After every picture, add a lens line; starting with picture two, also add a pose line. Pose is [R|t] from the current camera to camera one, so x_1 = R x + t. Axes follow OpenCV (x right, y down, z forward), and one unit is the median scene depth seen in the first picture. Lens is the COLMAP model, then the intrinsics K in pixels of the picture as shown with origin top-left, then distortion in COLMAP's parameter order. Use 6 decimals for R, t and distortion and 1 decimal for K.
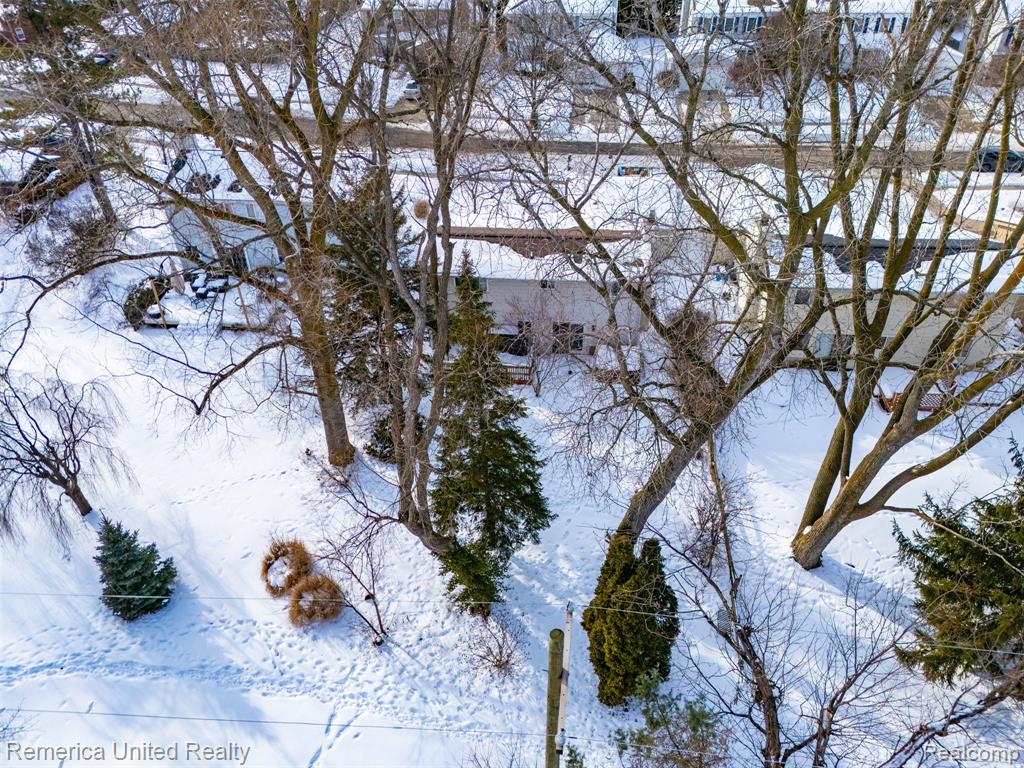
lens RADIAL K [[747.0, 0, 516.4], [0, 747.0, 385.1], [0, 0, 1]] dist [0.072974, -0.064408]
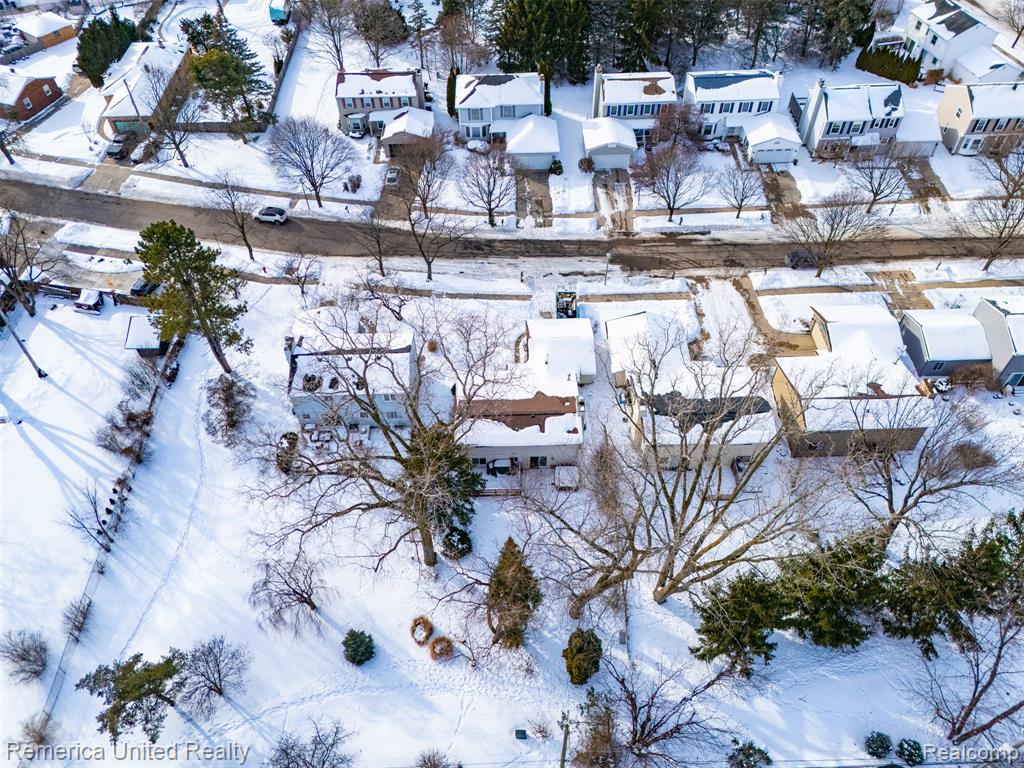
lens RADIAL K [[747.0, 0, 513.7], [0, 747.0, 387.5], [0, 0, 1]] dist [0.072974, -0.064408]
pose [[0.993920, -0.088093, 0.066056, -0.133257], [0.070572, 0.970165, 0.231949, -0.959960], [-0.084518, -0.225877, 0.970483, -0.999937]]
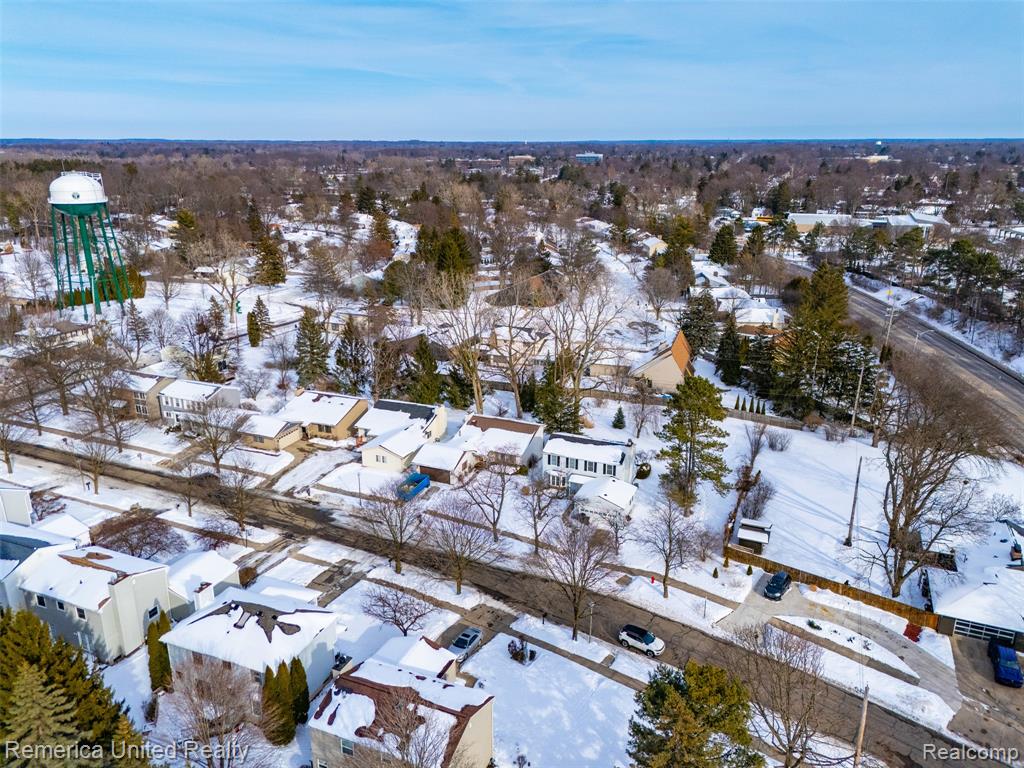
lens RADIAL K [[747.0, 0, 515.5], [0, 747.0, 376.8], [0, 0, 1]] dist [0.072974, -0.064408]
pose [[-0.952028, -0.087033, 0.293373, -1.251036], [0.183306, 0.605470, 0.774471, -3.734631], [-0.245033, 0.791095, -0.560471, 3.617973]]
